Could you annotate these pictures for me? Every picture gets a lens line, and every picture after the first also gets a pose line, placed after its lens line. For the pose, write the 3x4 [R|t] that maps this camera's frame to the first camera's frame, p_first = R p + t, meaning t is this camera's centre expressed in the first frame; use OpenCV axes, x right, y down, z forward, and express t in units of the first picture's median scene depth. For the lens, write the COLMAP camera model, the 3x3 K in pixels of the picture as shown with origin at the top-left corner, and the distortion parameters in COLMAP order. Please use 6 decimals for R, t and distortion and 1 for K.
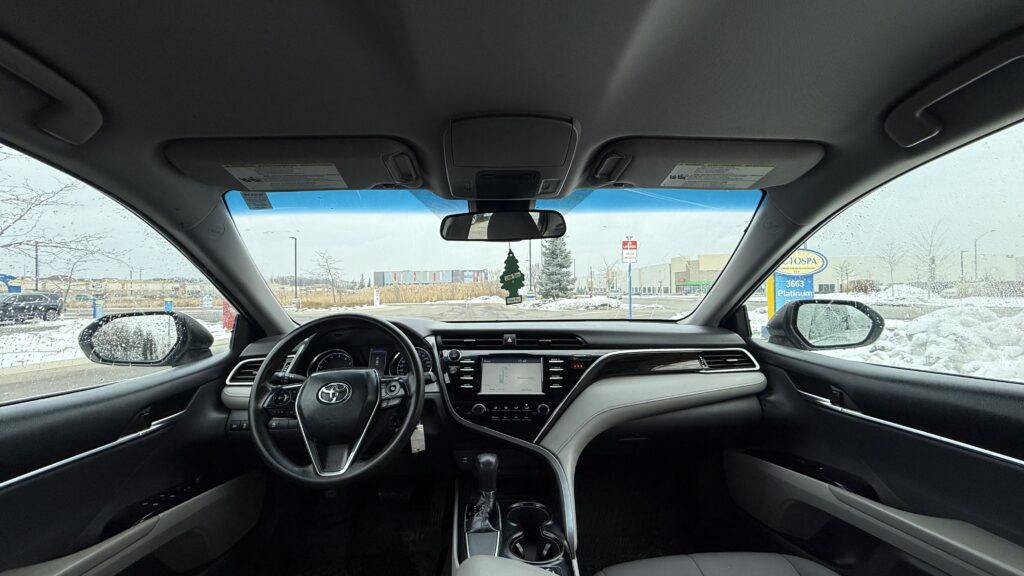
lens RADIAL K [[421.2, 0, 508.7], [0, 421.2, 283.7], [0, 0, 1]] dist [0.001080, 0.000103]
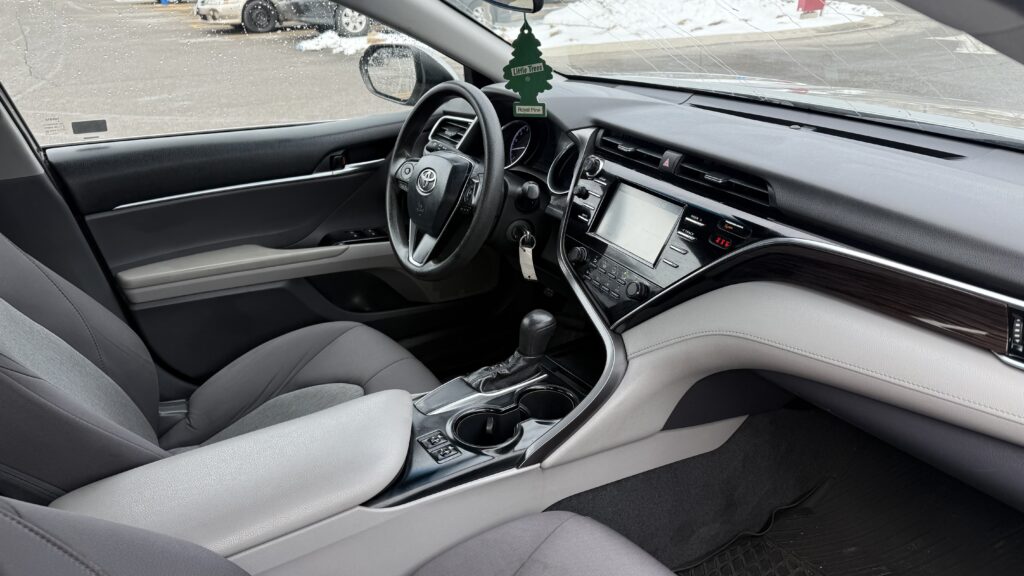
lens RADIAL K [[738.8, 0, 517.1], [0, 738.8, 292.2], [0, 0, 1]] dist [0.149212, -0.267759]
pose [[0.507072, 0.366033, -0.780319, 0.812238], [0.026365, 0.898333, 0.438524, -0.169704], [0.861500, -0.242936, 0.445869, 0.354113]]
